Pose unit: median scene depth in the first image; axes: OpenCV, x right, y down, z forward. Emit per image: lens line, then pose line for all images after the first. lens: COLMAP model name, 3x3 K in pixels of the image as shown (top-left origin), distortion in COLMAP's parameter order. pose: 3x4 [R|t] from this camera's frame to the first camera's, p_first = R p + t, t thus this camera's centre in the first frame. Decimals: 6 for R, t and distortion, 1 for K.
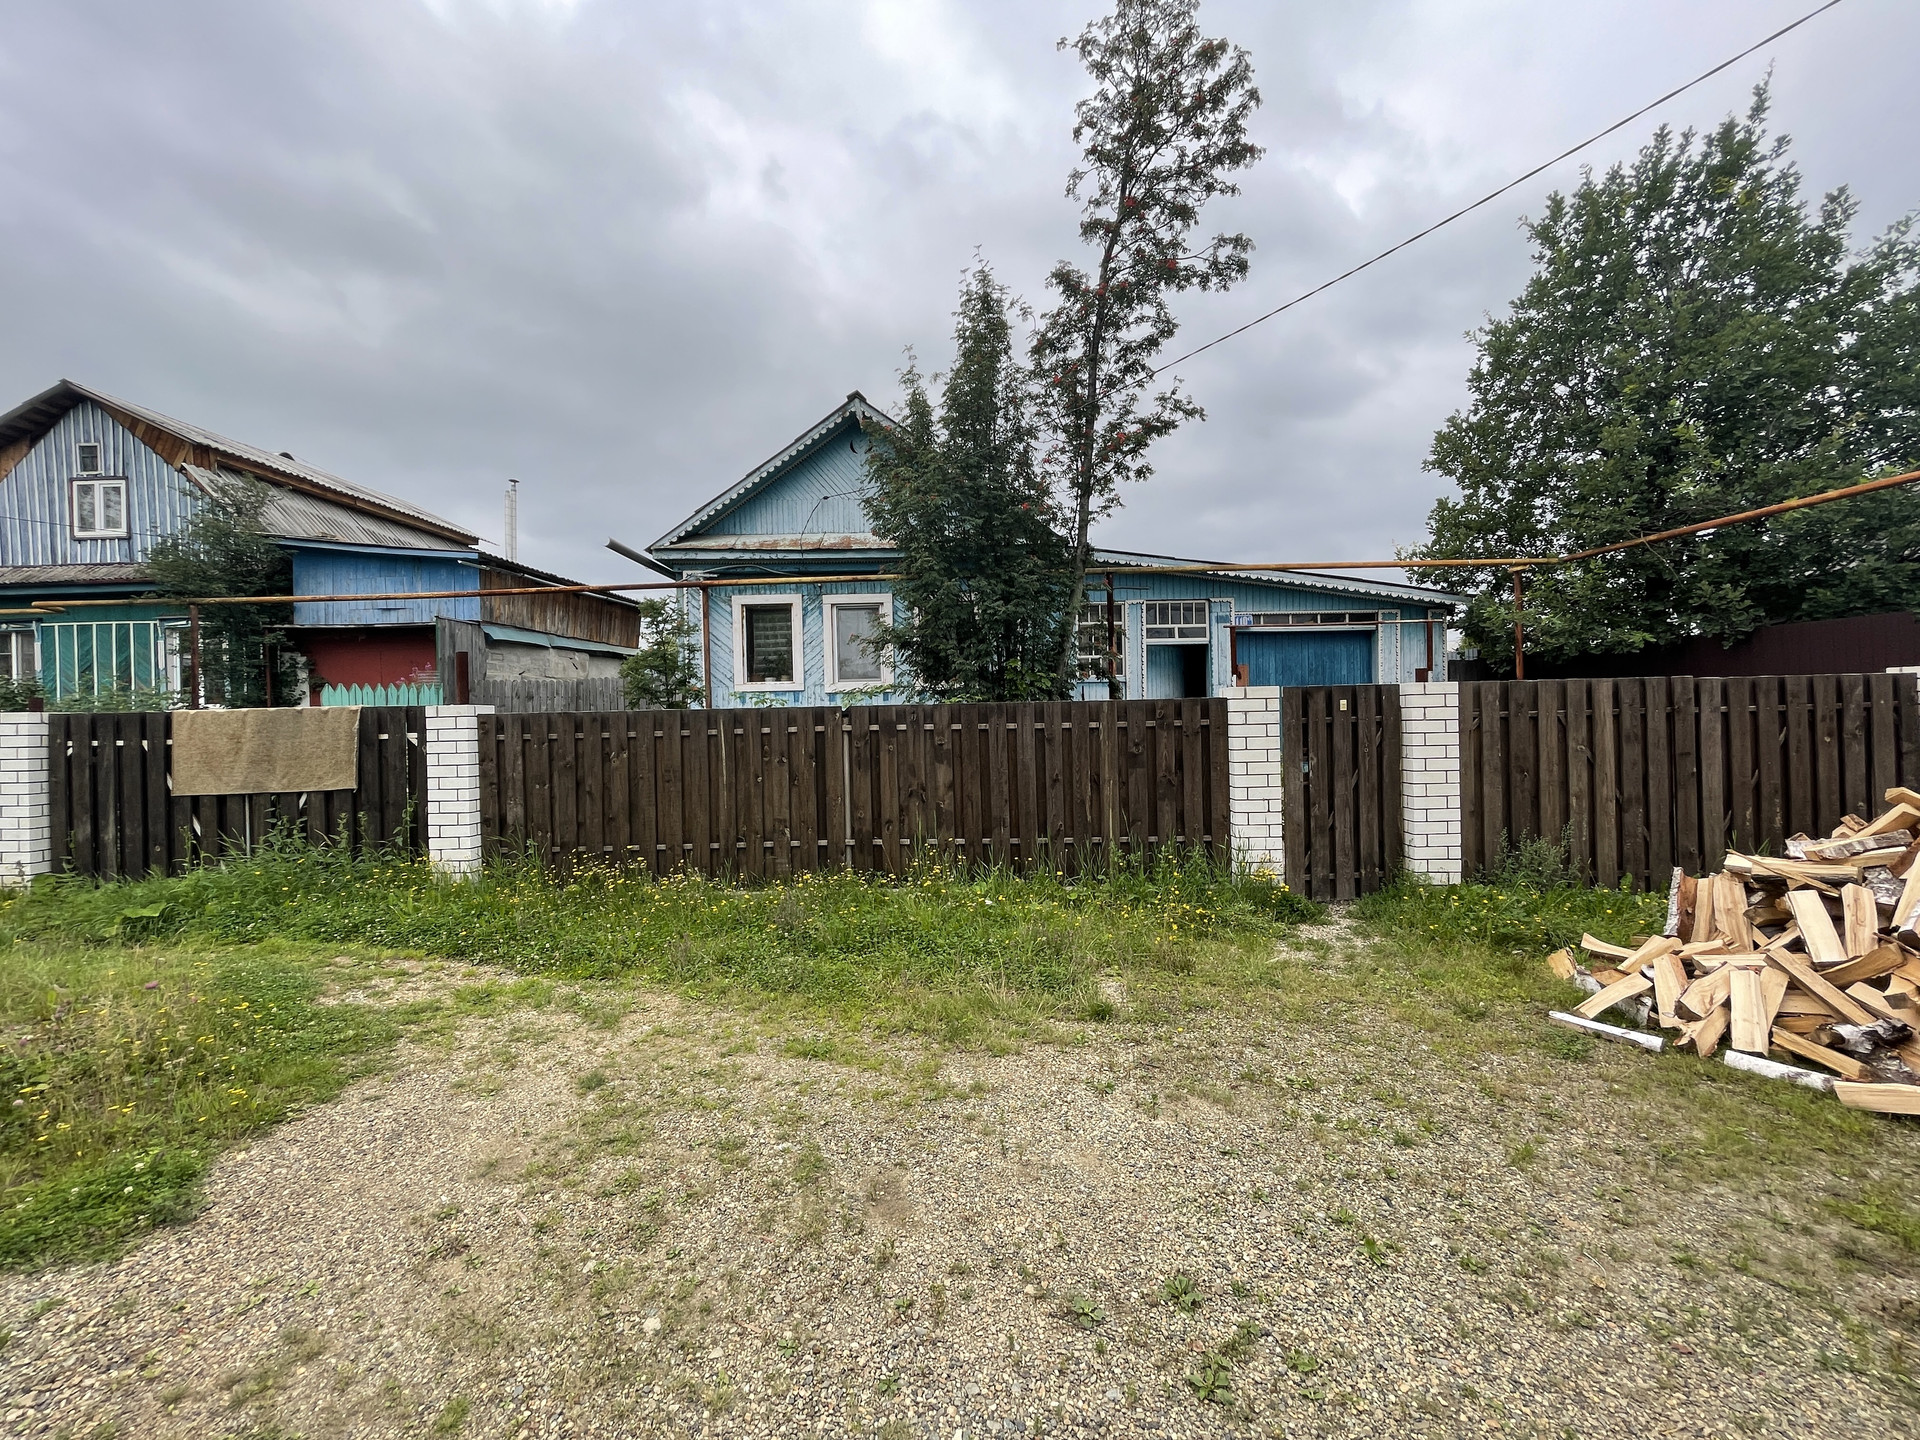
lens RADIAL K [[775.9, 0, 956.3], [0, 775.9, 716.3], [0, 0, 1]] dist [-0.000855, 0.000896]
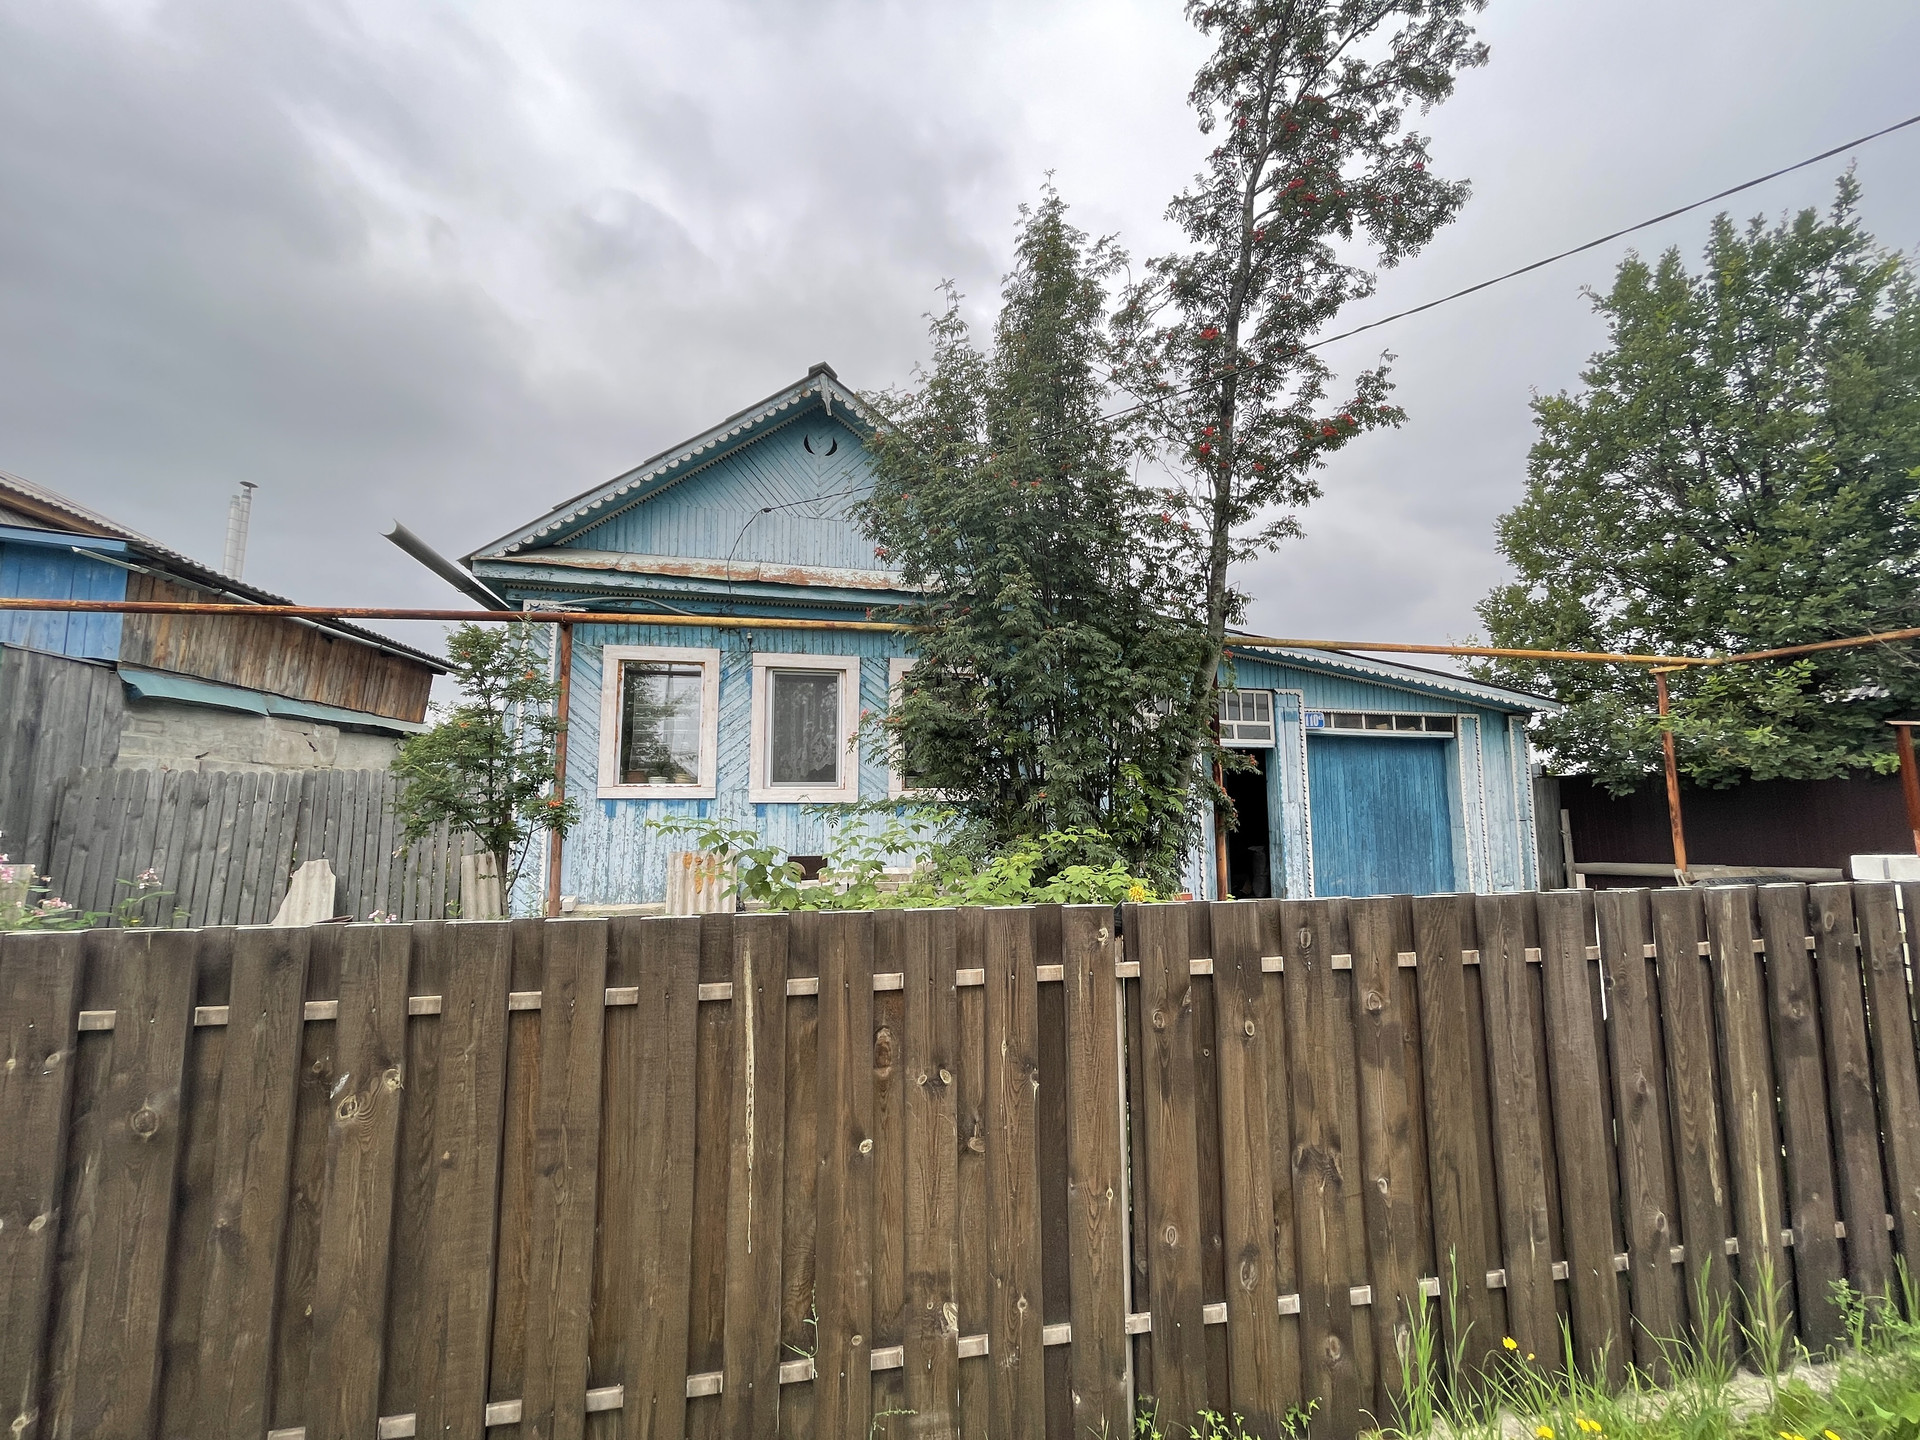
lens RADIAL K [[771.3, 0, 952.7], [0, 771.3, 717.3], [0, 0, 1]] dist [-0.005568, 0.000535]
pose [[0.974403, 0.043920, 0.220478, -0.161946], [-0.017500, 0.992574, -0.120381, -0.029183], [-0.224128, 0.113441, 0.967935, 0.366847]]
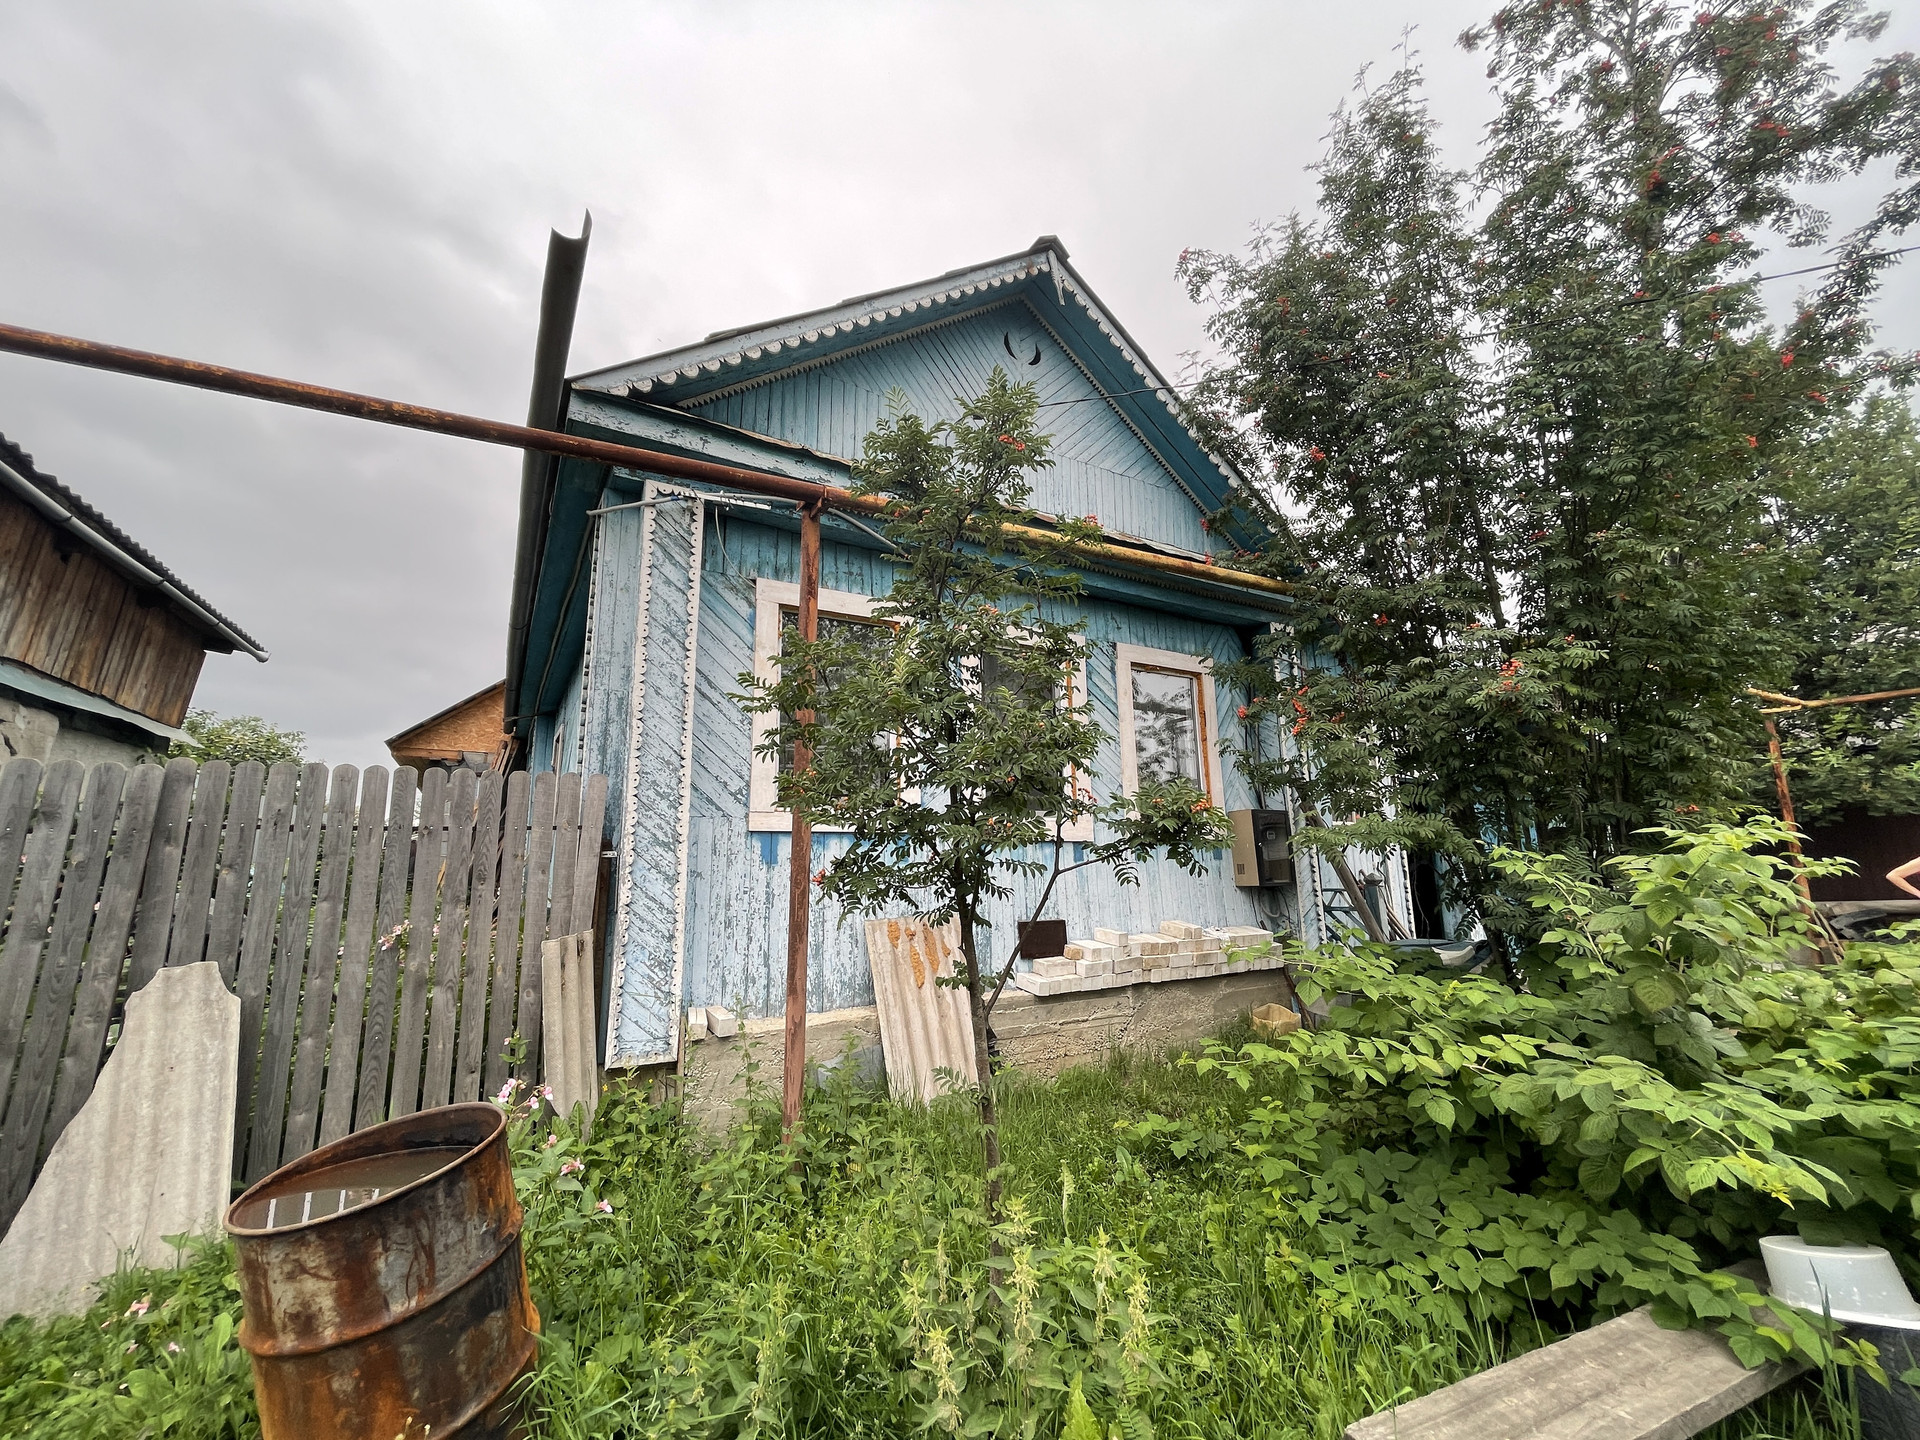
lens RADIAL K [[775.9, 0, 956.3], [0, 775.9, 716.3], [0, 0, 1]] dist [-0.000855, 0.000896]
pose [[0.860284, 0.104933, 0.498899, -0.423283], [0.000399, 0.978450, -0.206486, -0.010179], [-0.509814, 0.177835, 0.841703, 0.696555]]
